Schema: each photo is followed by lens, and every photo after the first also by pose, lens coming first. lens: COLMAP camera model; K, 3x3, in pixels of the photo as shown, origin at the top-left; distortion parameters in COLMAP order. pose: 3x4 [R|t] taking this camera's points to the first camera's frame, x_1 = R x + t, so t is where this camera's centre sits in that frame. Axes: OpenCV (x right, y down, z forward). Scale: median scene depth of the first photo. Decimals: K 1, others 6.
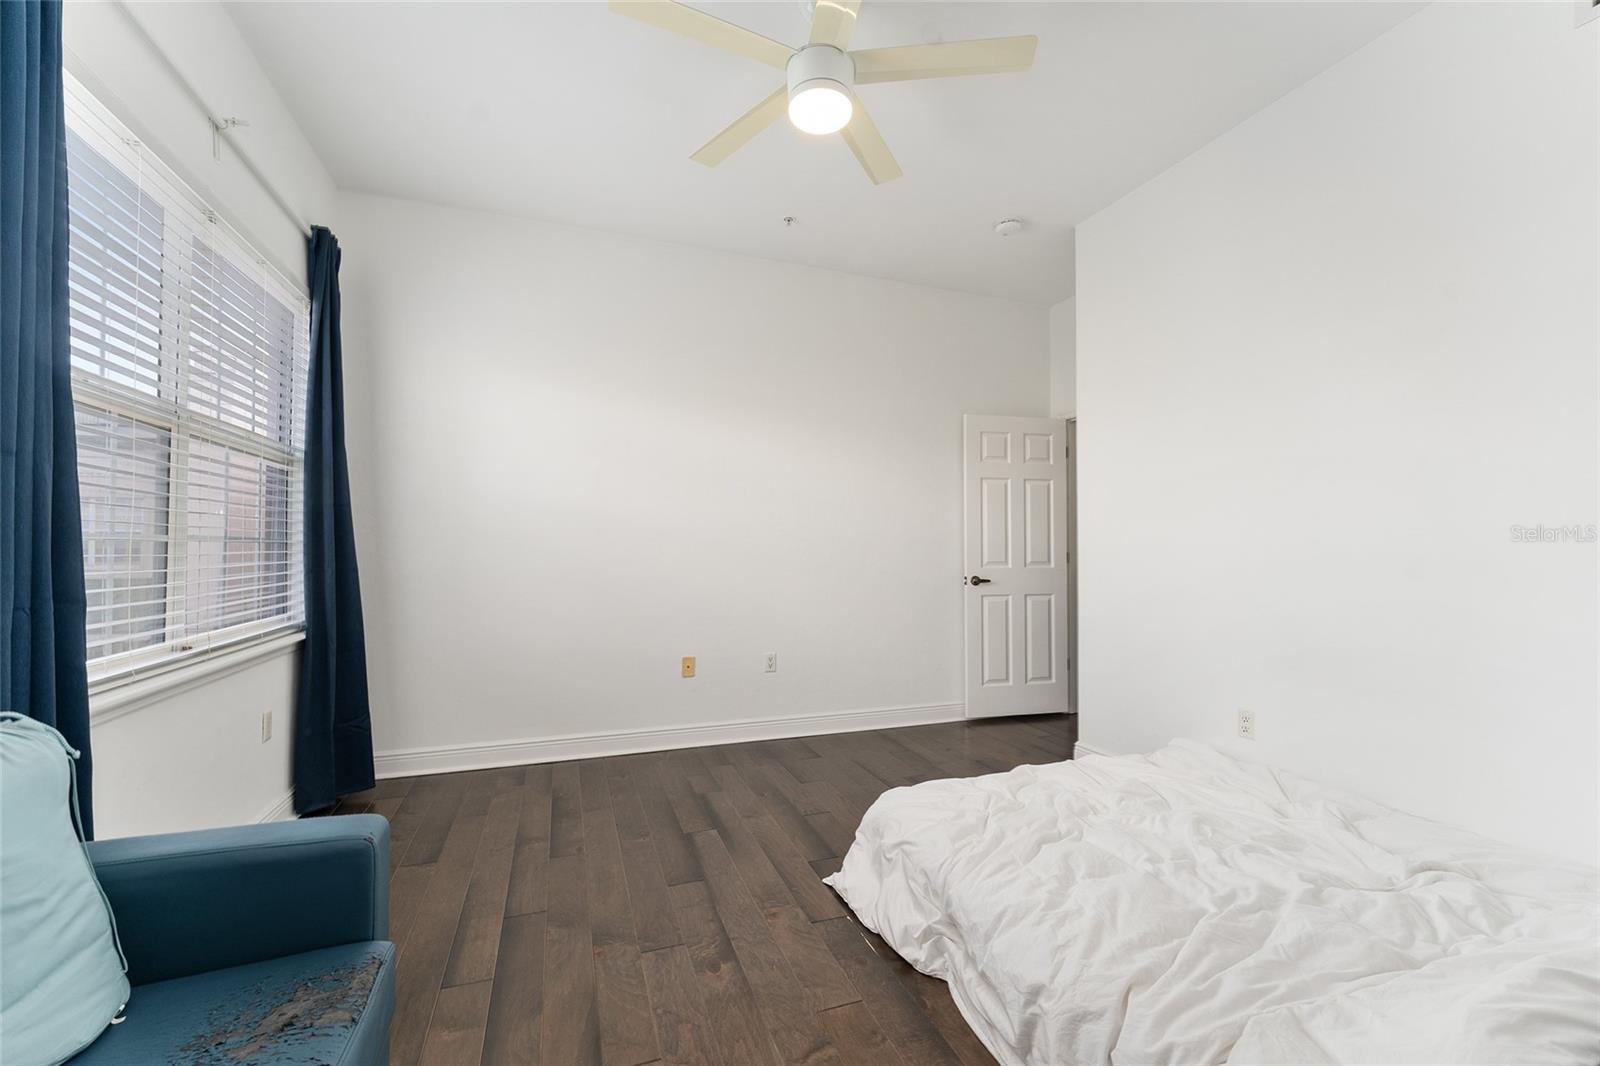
lens RADIAL K [[649.3, 0, 800.0], [0, 649.3, 533.0], [0, 0, 1]] dist [0.000376, -0.000394]
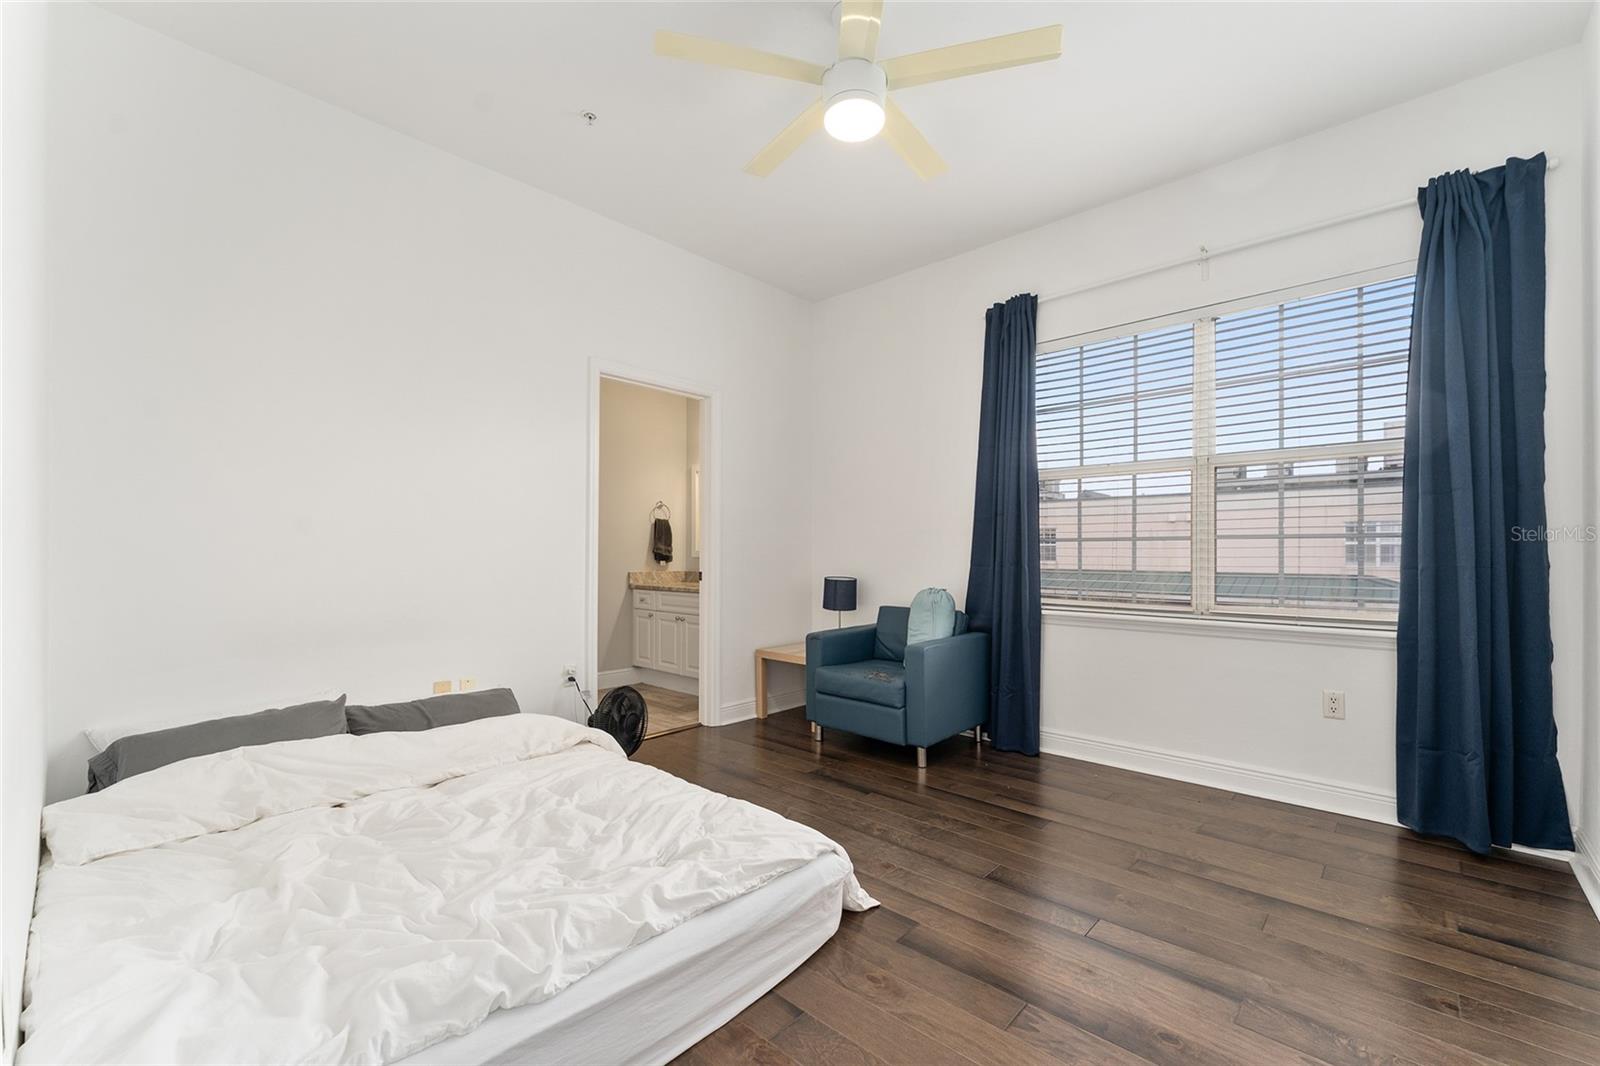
lens RADIAL K [[649.3, 0, 800.0], [0, 649.3, 533.0], [0, 0, 1]] dist [0.000376, -0.000394]
pose [[-0.881910, -0.010422, -0.471302, 0.531199], [0.007966, 0.999283, -0.037004, 0.042254], [0.471350, -0.036389, -0.881195, 1.648613]]
